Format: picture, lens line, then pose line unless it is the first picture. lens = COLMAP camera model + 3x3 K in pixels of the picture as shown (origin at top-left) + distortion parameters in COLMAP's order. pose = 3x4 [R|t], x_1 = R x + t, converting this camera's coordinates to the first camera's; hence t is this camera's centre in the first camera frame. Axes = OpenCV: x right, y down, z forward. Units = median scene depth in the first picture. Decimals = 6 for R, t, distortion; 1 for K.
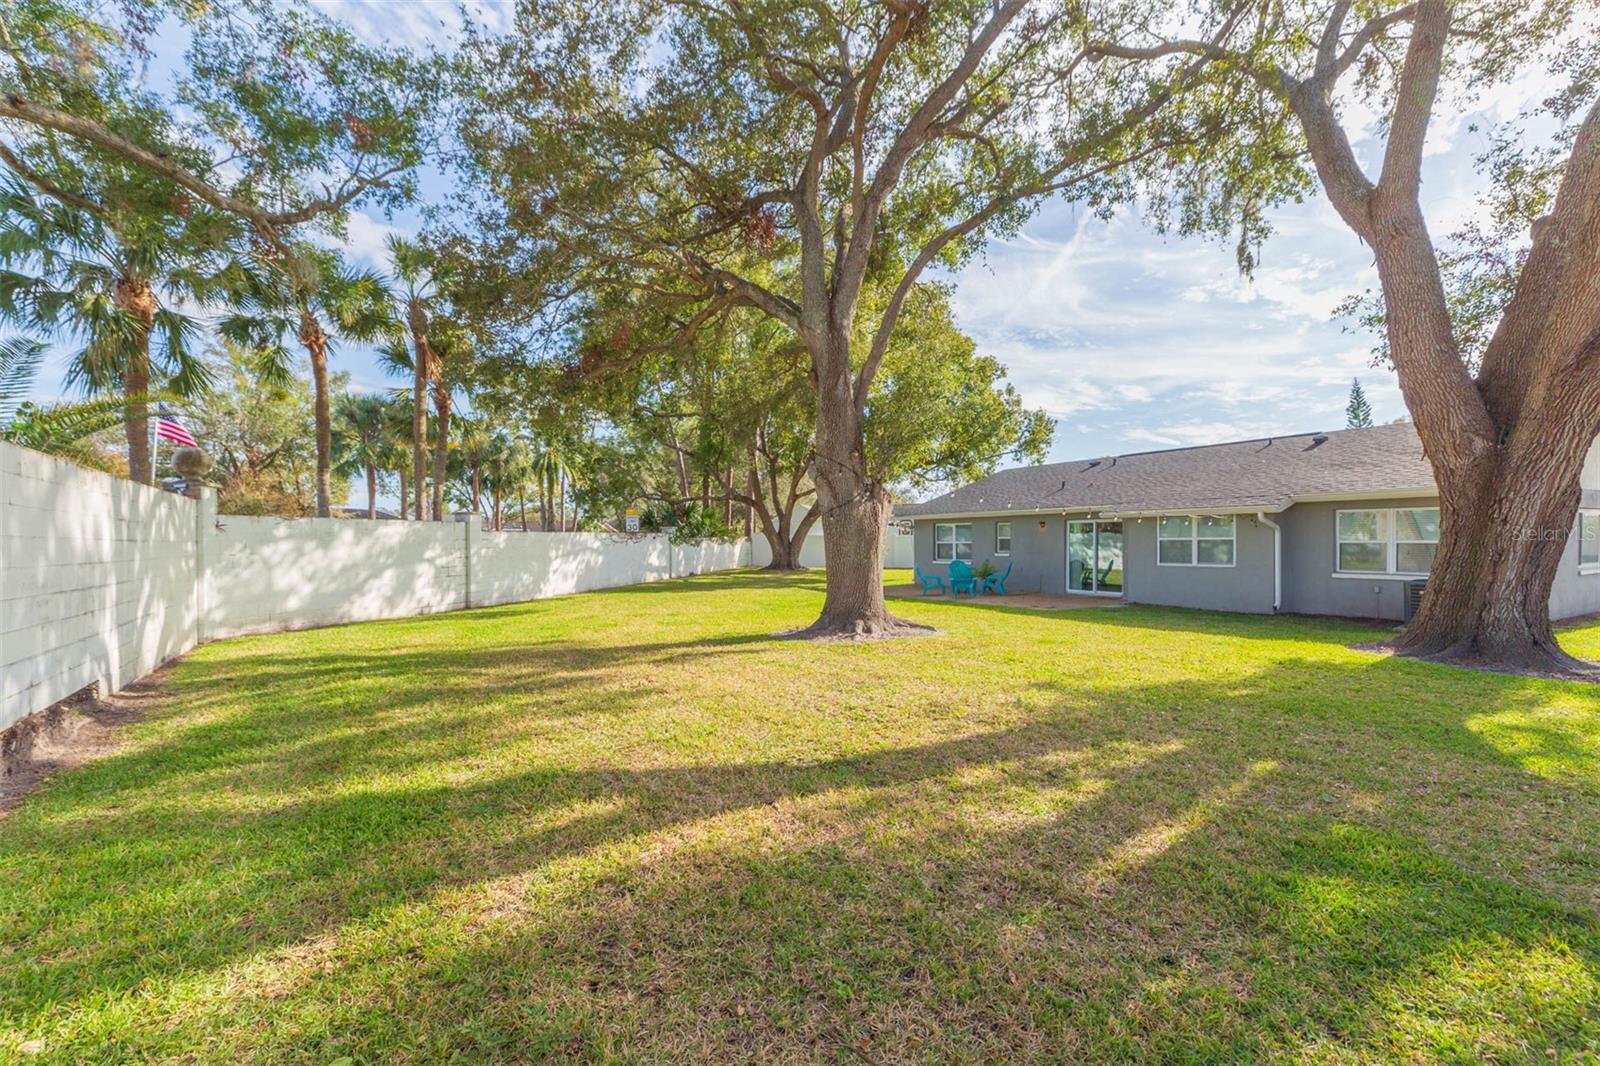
lens RADIAL K [[718.0, 0, 800.0], [0, 718.0, 533.0], [0, 0, 1]] dist [-0.004113, -0.000476]
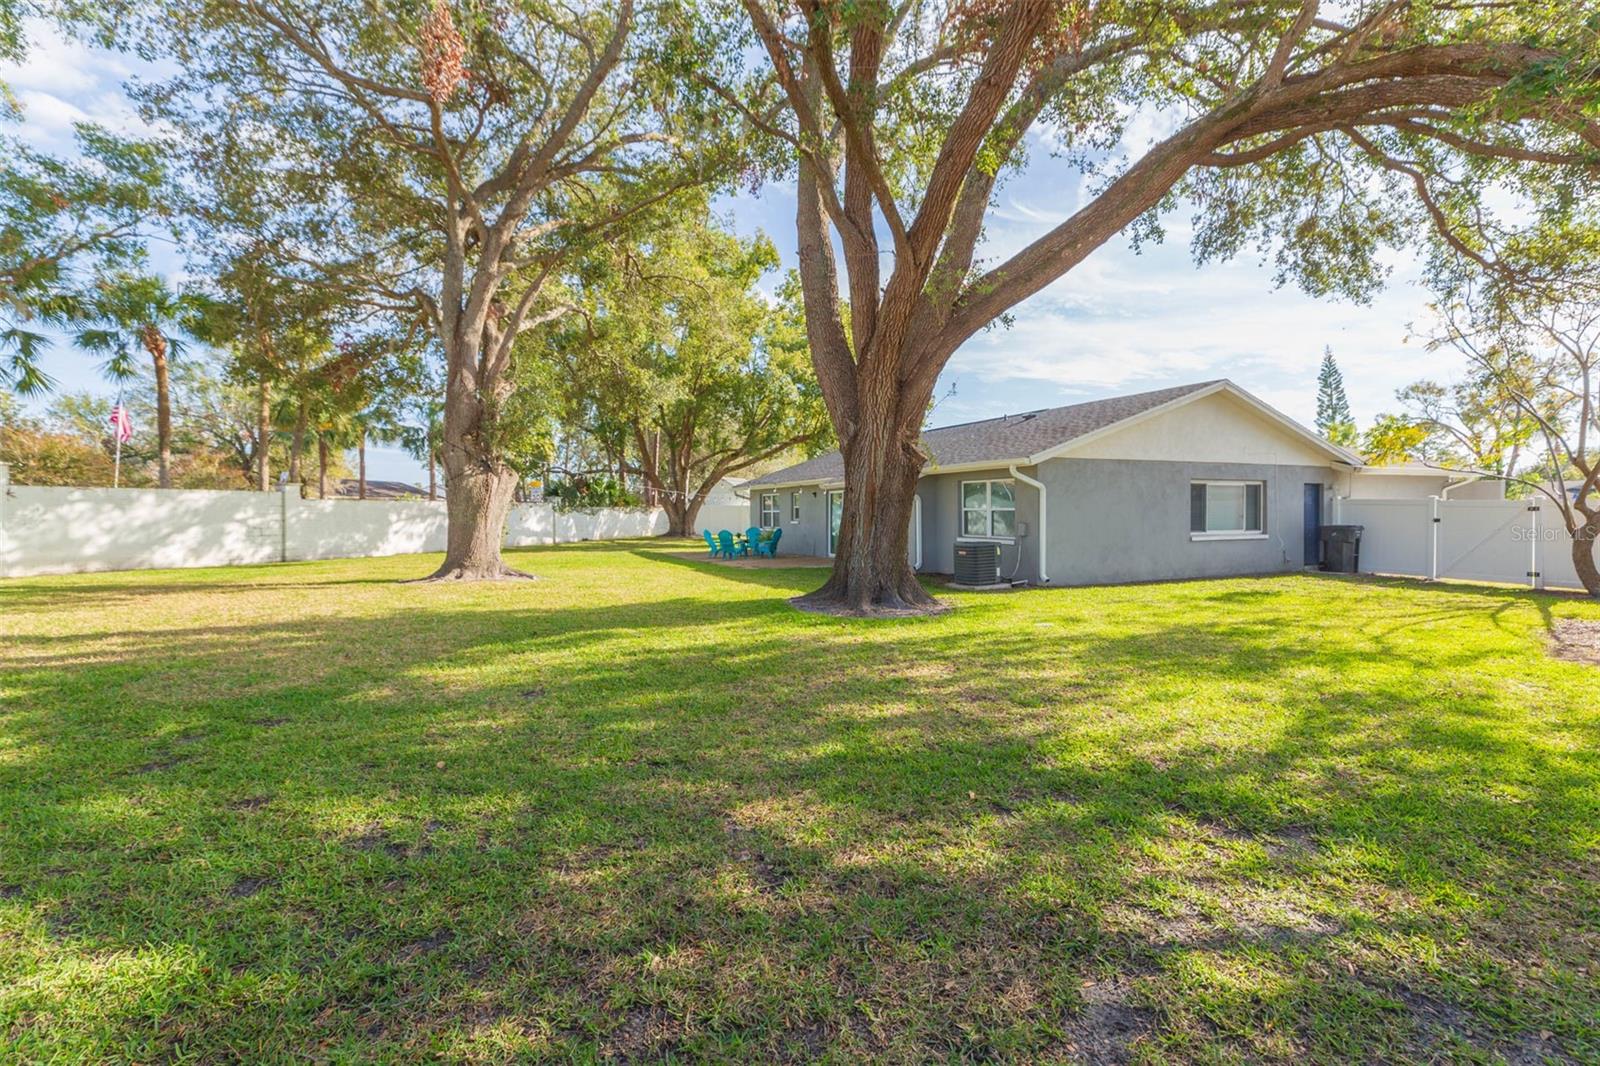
lens RADIAL K [[718.0, 0, 800.0], [0, 718.0, 533.0], [0, 0, 1]] dist [-0.004113, -0.000476]
pose [[0.992888, 0.010579, -0.118581, 0.589762], [-0.006076, 0.999249, 0.038273, 0.005032], [0.118897, -0.037281, 0.992206, -0.126624]]
